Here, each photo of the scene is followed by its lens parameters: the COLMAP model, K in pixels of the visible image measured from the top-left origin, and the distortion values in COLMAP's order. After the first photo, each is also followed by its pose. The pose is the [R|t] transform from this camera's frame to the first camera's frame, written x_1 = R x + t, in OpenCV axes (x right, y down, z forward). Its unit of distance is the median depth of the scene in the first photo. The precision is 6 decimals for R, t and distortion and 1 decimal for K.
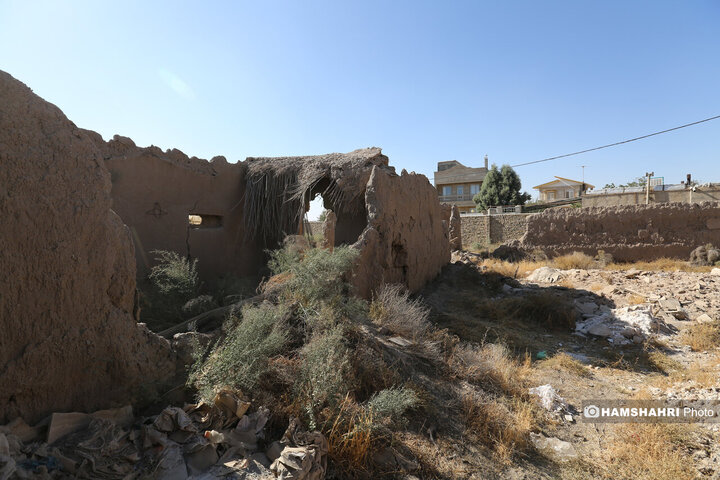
lens RADIAL K [[327.0, 0, 360.0], [0, 327.0, 240.0], [0, 0, 1]] dist [-0.050016, 0.019714]
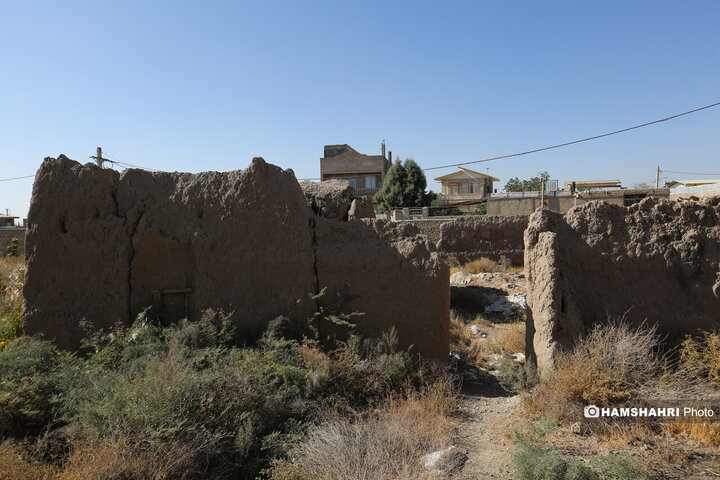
lens RADIAL K [[403.0, 0, 378.8], [0, 403.0, 243.4], [0, 0, 1]] dist [0.001108, 0.001250]
pose [[0.941972, -0.014522, 0.335377, -0.141045], [0.017426, 0.999832, -0.005649, -0.011346], [-0.335239, 0.011166, 0.942067, -0.205043]]
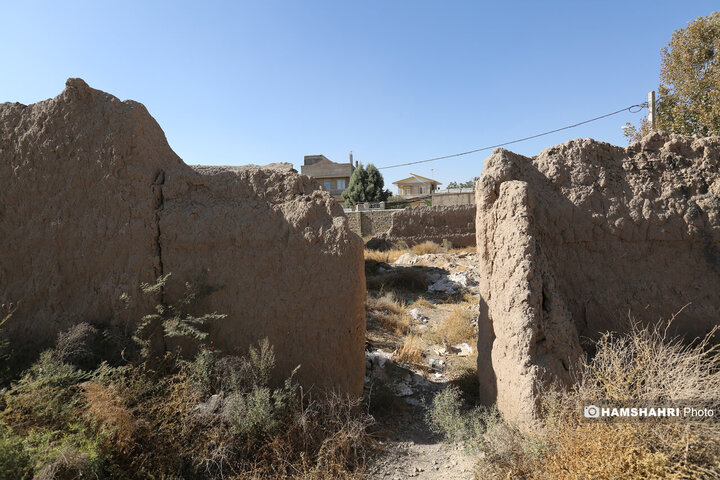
lens RADIAL K [[327.0, 0, 360.0], [0, 327.0, 240.0], [0, 0, 1]] dist [-0.050016, 0.019714]
pose [[0.926190, -0.034806, 0.375446, -0.070824], [0.029657, 0.999370, 0.019486, -0.000508], [-0.375888, -0.006913, 0.926639, -0.110786]]
